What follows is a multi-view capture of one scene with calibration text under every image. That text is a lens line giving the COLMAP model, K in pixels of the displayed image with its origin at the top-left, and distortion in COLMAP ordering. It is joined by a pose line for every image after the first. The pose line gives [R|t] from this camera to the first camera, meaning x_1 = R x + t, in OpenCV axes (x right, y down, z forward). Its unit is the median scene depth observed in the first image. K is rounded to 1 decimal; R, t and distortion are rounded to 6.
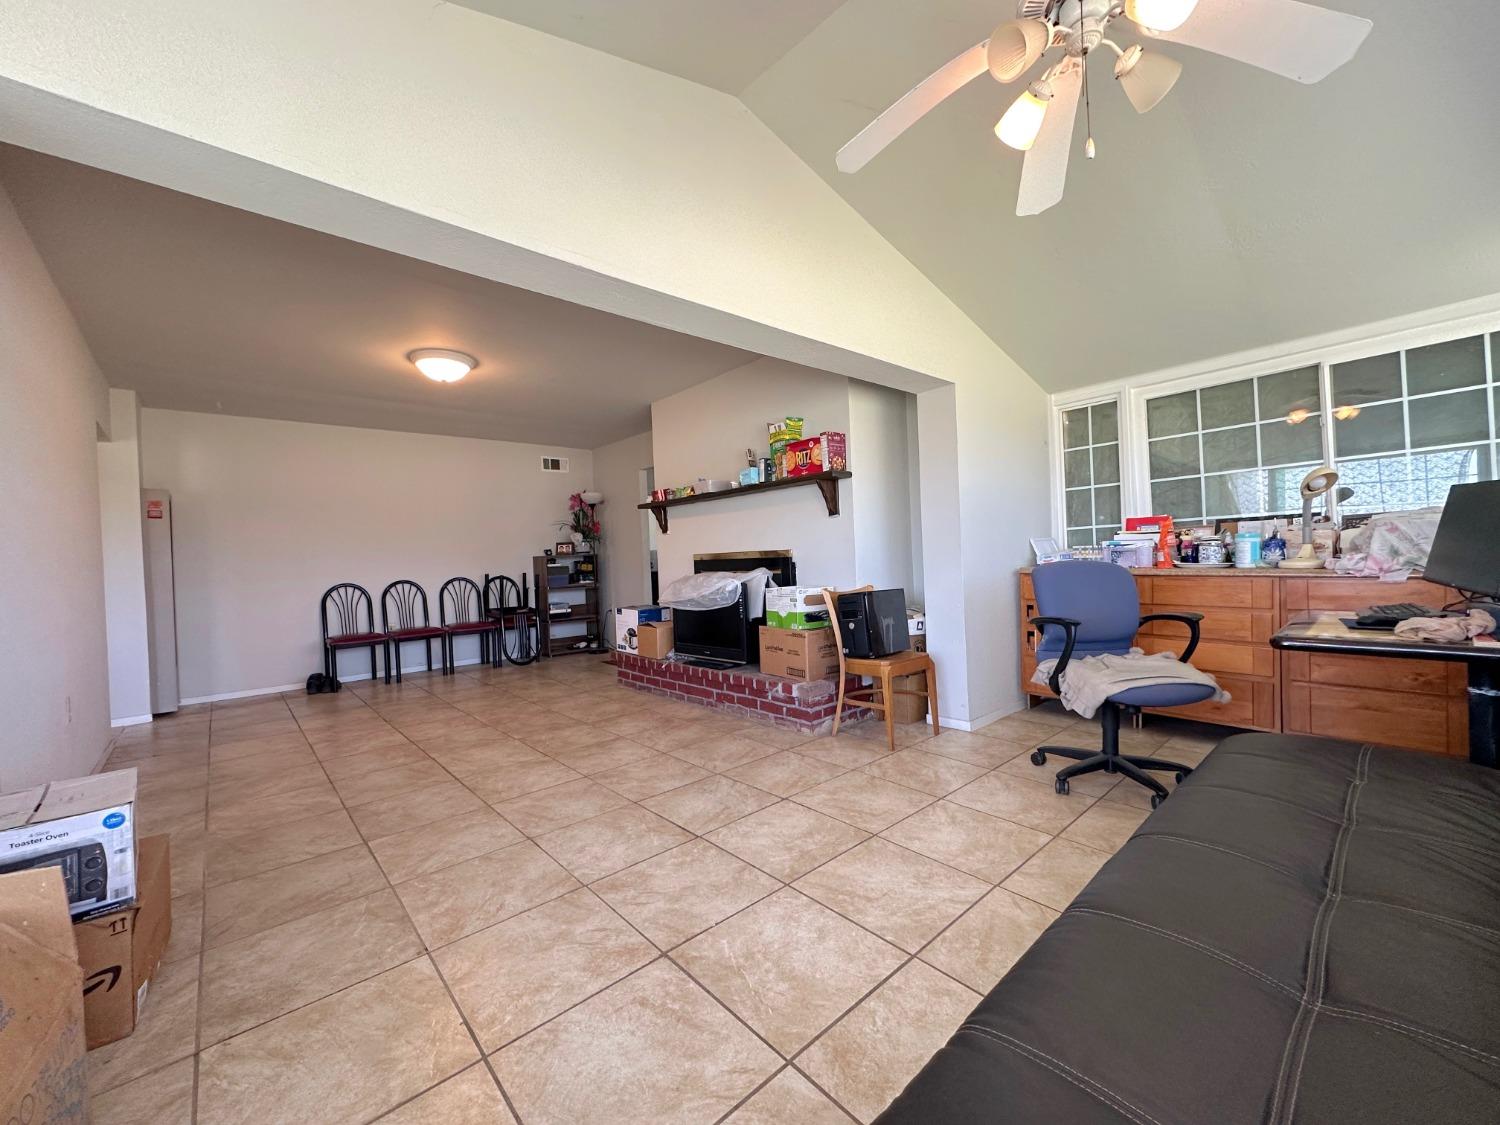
lens RADIAL K [[597.4, 0, 747.5], [0, 597.4, 553.7], [0, 0, 1]] dist [-0.001484, -0.000027]
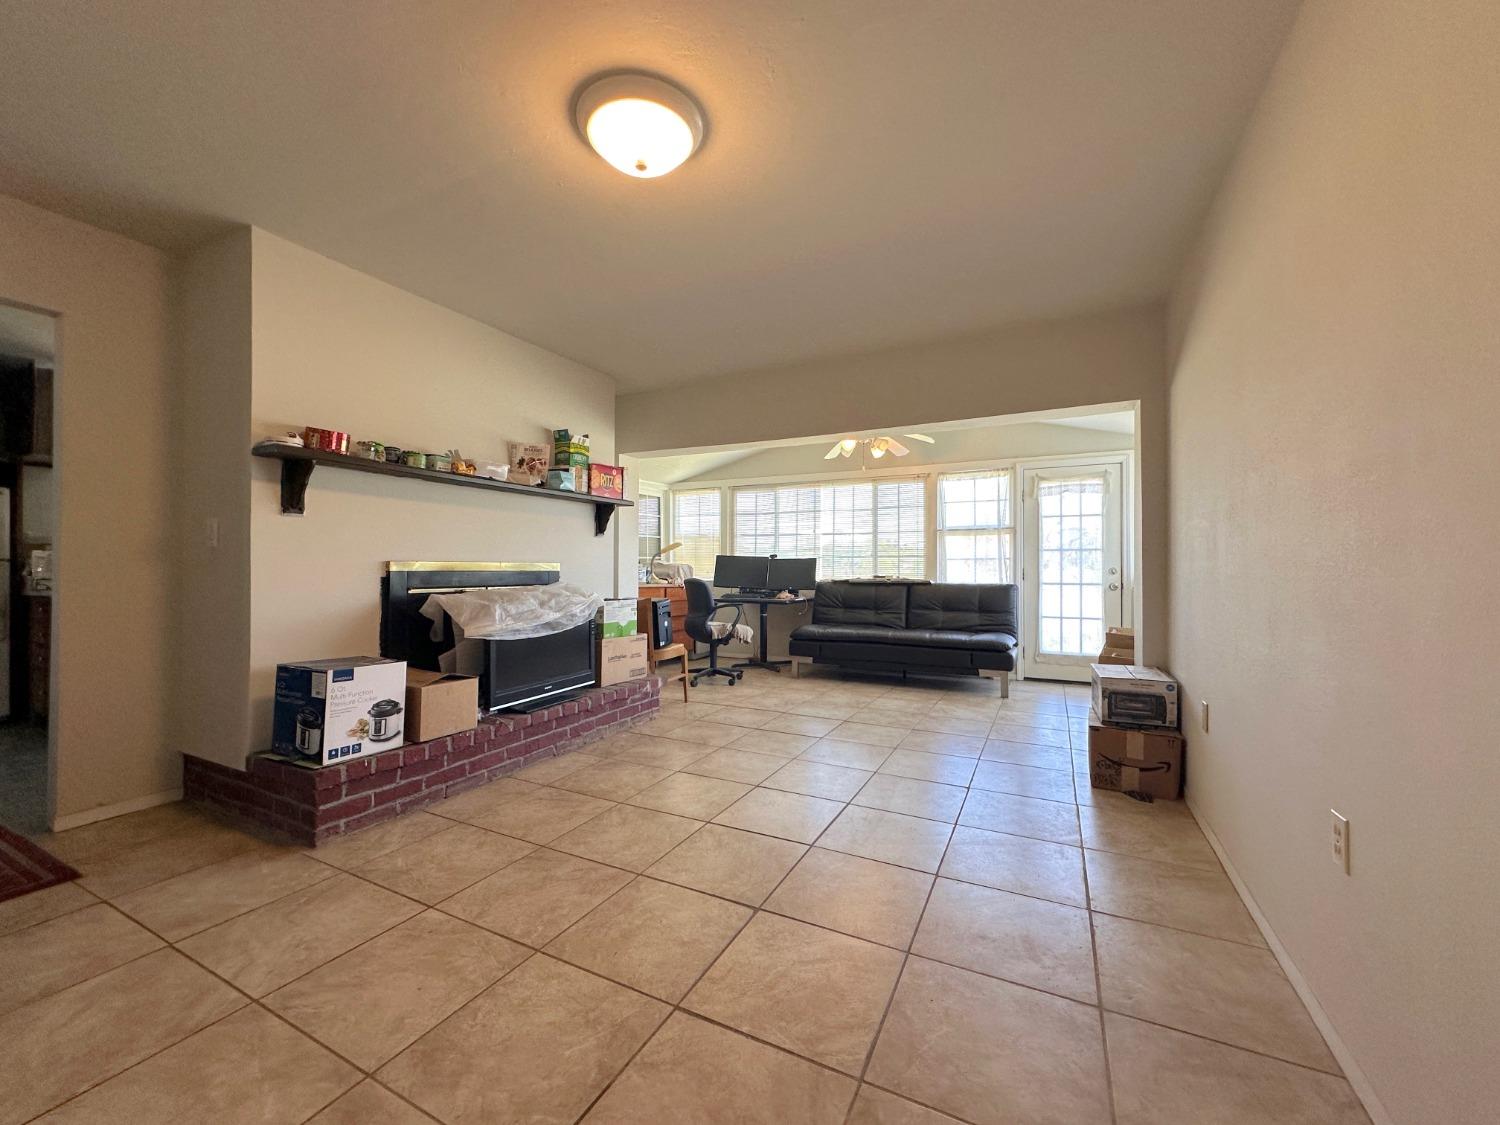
lens RADIAL K [[597.4, 0, 747.0], [0, 597.4, 566.1], [0, 0, 1]] dist [-0.001484, -0.000027]
pose [[-0.355122, 0.048772, 0.933547, -0.925859], [0.016118, 0.998809, -0.046050, 0.046714], [-0.934681, -0.001306, -0.355485, 1.058124]]
